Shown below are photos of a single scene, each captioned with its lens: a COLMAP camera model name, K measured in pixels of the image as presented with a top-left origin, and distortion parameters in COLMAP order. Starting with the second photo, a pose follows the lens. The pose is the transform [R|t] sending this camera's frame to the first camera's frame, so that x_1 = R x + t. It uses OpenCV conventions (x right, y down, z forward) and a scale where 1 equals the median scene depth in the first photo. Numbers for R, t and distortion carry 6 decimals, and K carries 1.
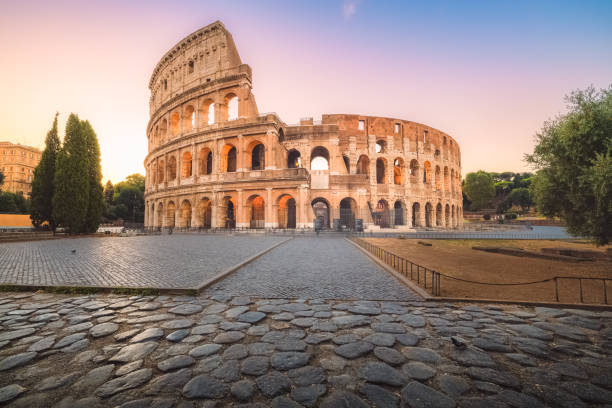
lens RADIAL K [[267.7, 0, 302.0], [0, 267.7, 206.5], [0, 0, 1]] dist [0.000095, 0.000268]
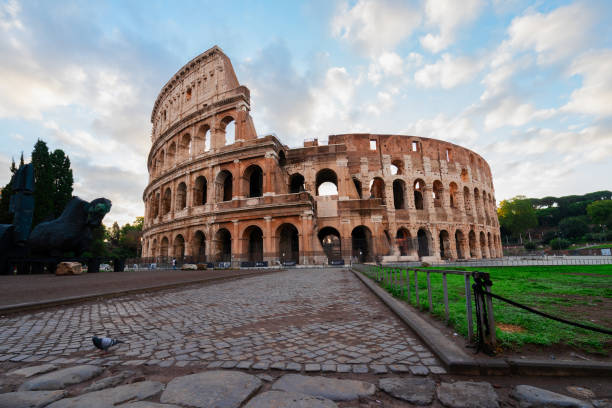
lens RADIAL K [[283.8, 0, 298.5], [0, 283.8, 213.9], [0, 0, 1]] dist [-0.010983, 0.000665]
pose [[0.996752, -0.033147, -0.073396, 0.037376], [0.025411, 0.994260, -0.103930, 0.017005], [0.076419, 0.101728, 0.991873, 0.072675]]
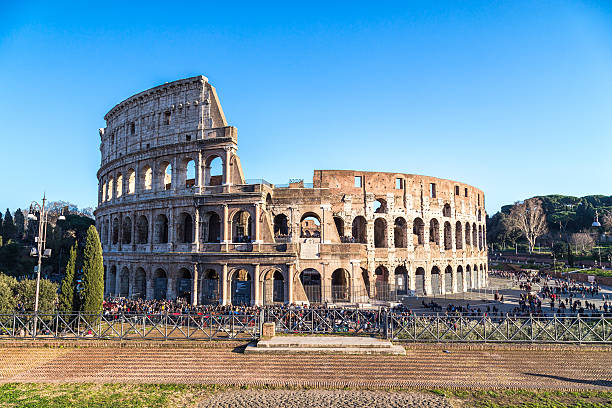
lens RADIAL K [[454.5, 0, 306.1], [0, 454.5, 201.7], [0, 0, 1]] dist [-0.034945, -0.000460]
pose [[0.998972, 0.007368, 0.044735, -0.017219], [-0.005596, 0.999199, -0.039623, -0.185497], [-0.044991, 0.039331, 0.998213, -0.521321]]
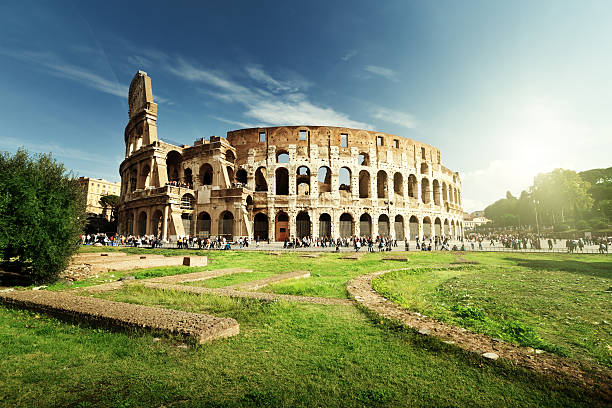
lens RADIAL K [[281.0, 0, 306.7], [0, 281.0, 201.0], [0, 0, 1]] dist [-0.009465, -0.000079]
pose [[0.936254, -0.046553, -0.348227, 0.762699], [0.020030, 0.996643, -0.079385, 0.017160], [0.350754, 0.067350, 0.934043, 0.110026]]
